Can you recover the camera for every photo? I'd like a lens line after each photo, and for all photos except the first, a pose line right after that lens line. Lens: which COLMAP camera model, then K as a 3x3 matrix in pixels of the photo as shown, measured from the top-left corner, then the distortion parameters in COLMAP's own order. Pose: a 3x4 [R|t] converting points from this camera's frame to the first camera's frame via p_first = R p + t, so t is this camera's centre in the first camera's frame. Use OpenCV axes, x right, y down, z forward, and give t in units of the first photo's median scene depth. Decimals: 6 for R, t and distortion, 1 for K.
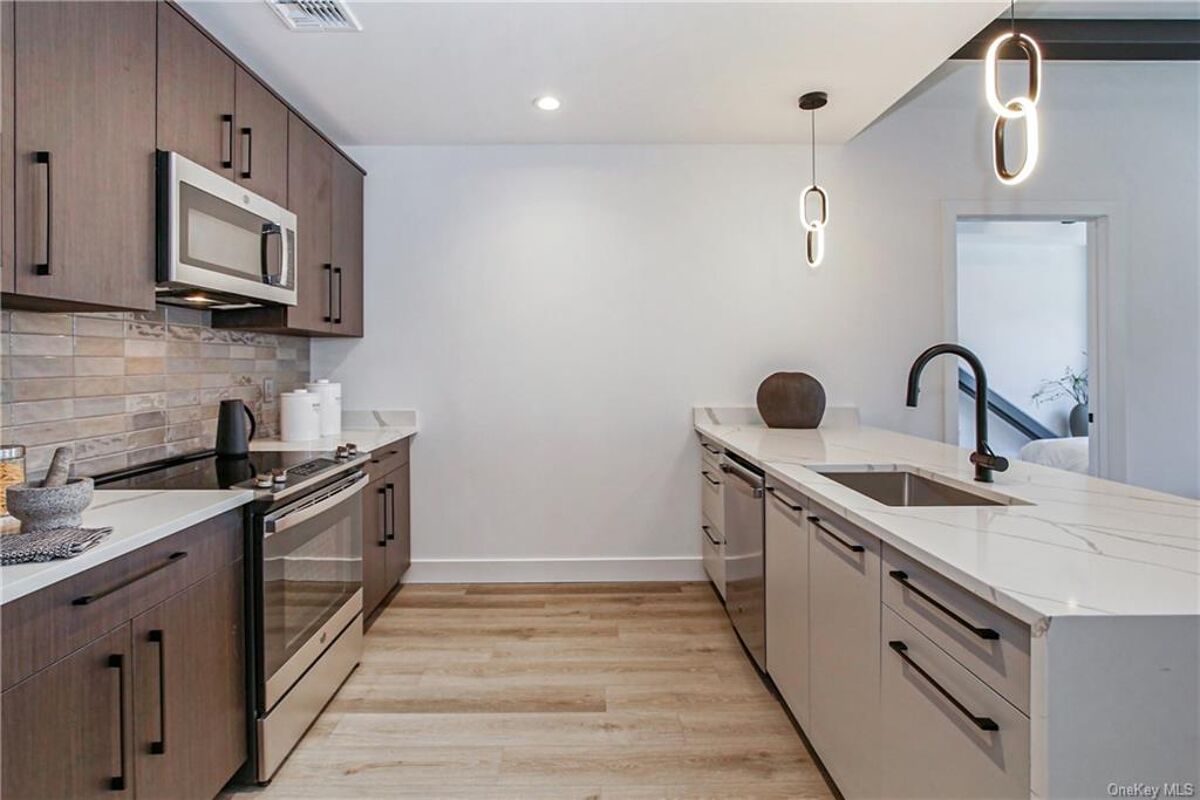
lens RADIAL K [[572.3, 0, 593.5], [0, 572.3, 360.7], [0, 0, 1]] dist [-0.017637, -0.000259]
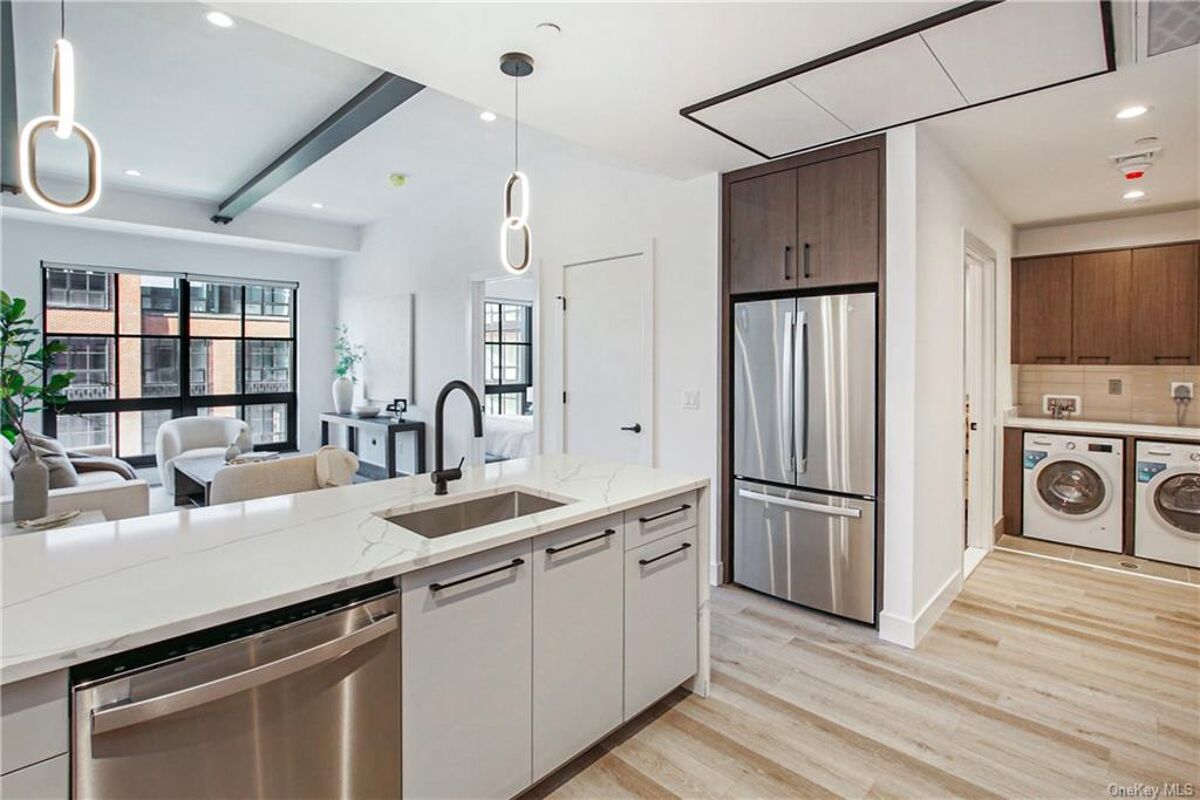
lens RADIAL K [[572.3, 0, 593.5], [0, 572.3, 360.7], [0, 0, 1]] dist [-0.017637, -0.000259]
pose [[-0.701786, 0.001956, 0.712385, -0.264761], [0.001126, 0.999998, -0.001636, -0.045051], [-0.712387, -0.000346, -0.701787, 1.048914]]
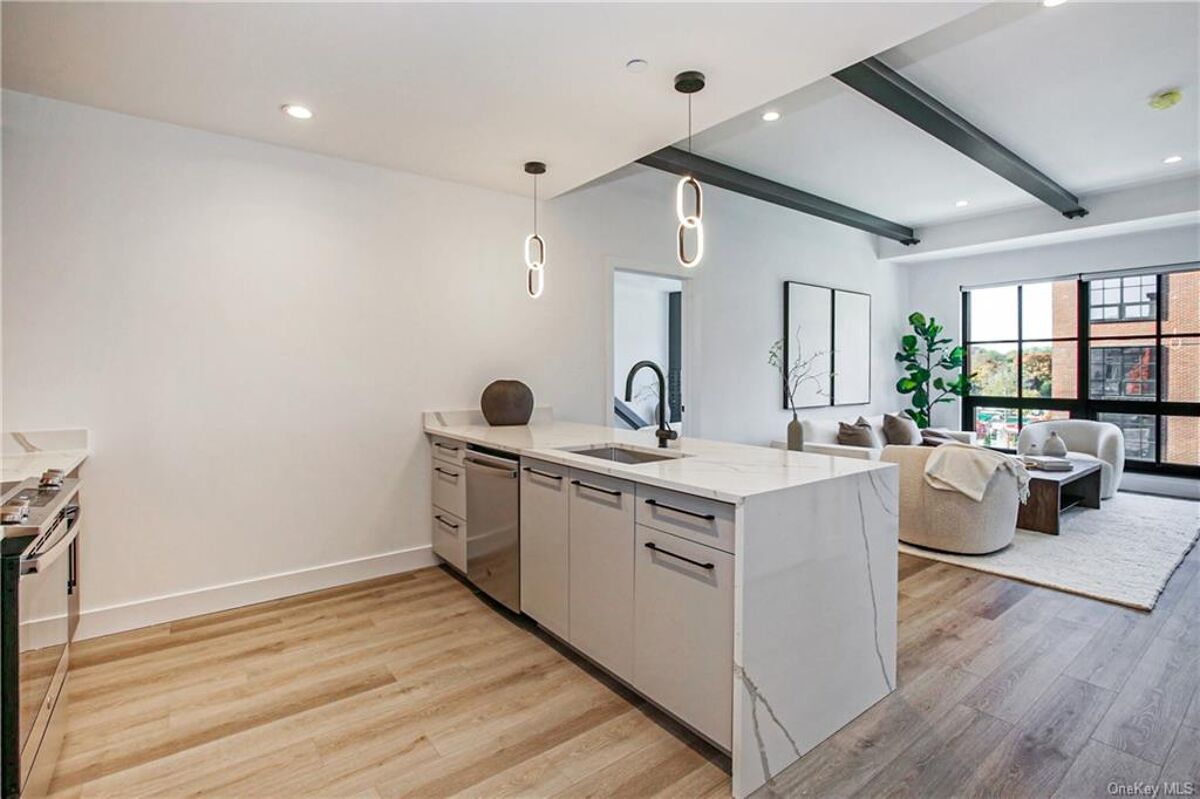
lens RADIAL K [[561.8, 0, 592.5], [0, 561.8, 371.5], [0, 0, 1]] dist [-0.014564, 0.000344]
pose [[0.806518, 0.003512, 0.591200, -0.255738], [-0.004960, 0.999987, 0.000826, -0.000083], [-0.591189, -0.003598, 0.806525, -0.096120]]
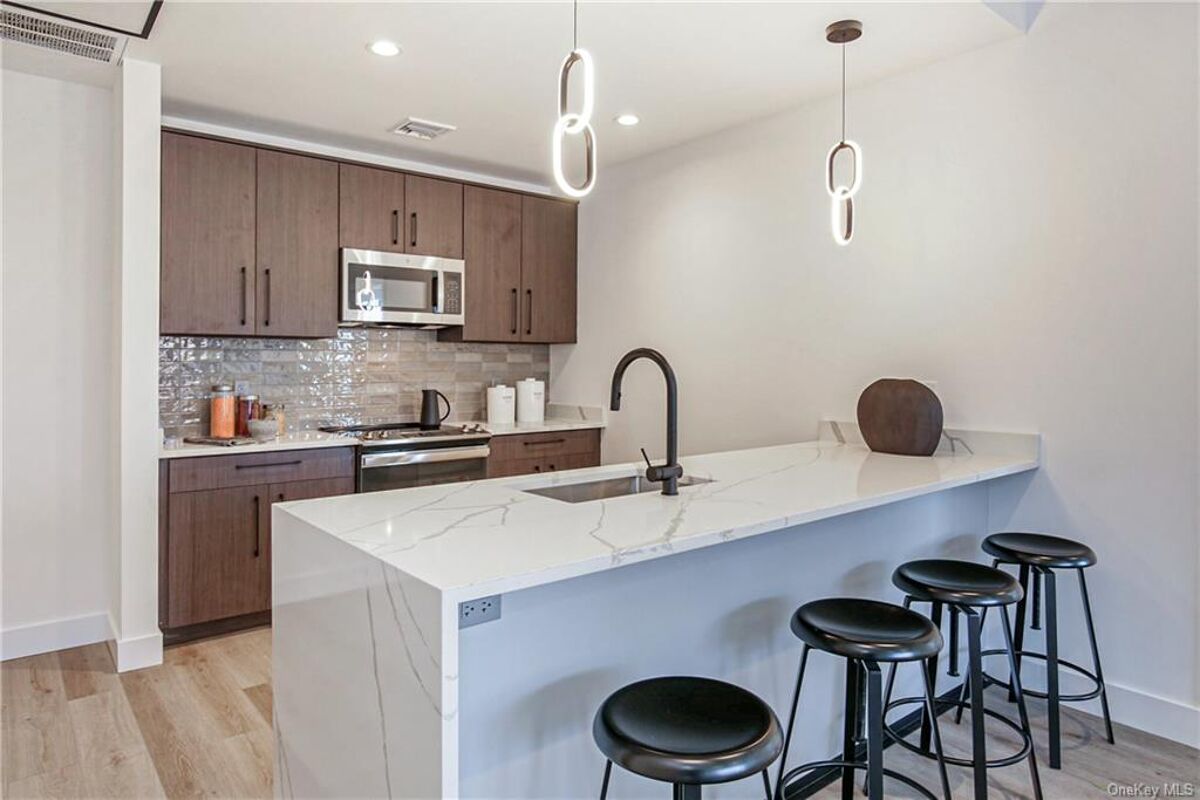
lens RADIAL K [[739.8, 0, 583.5], [0, 739.8, 370.4], [0, 0, 1]] dist [-0.002819, -0.000948]
pose [[0.617949, 0.008413, -0.786173, 0.987609], [0.000908, 0.999934, 0.011414, -0.003565], [0.786217, -0.007767, 0.617901, 0.089115]]
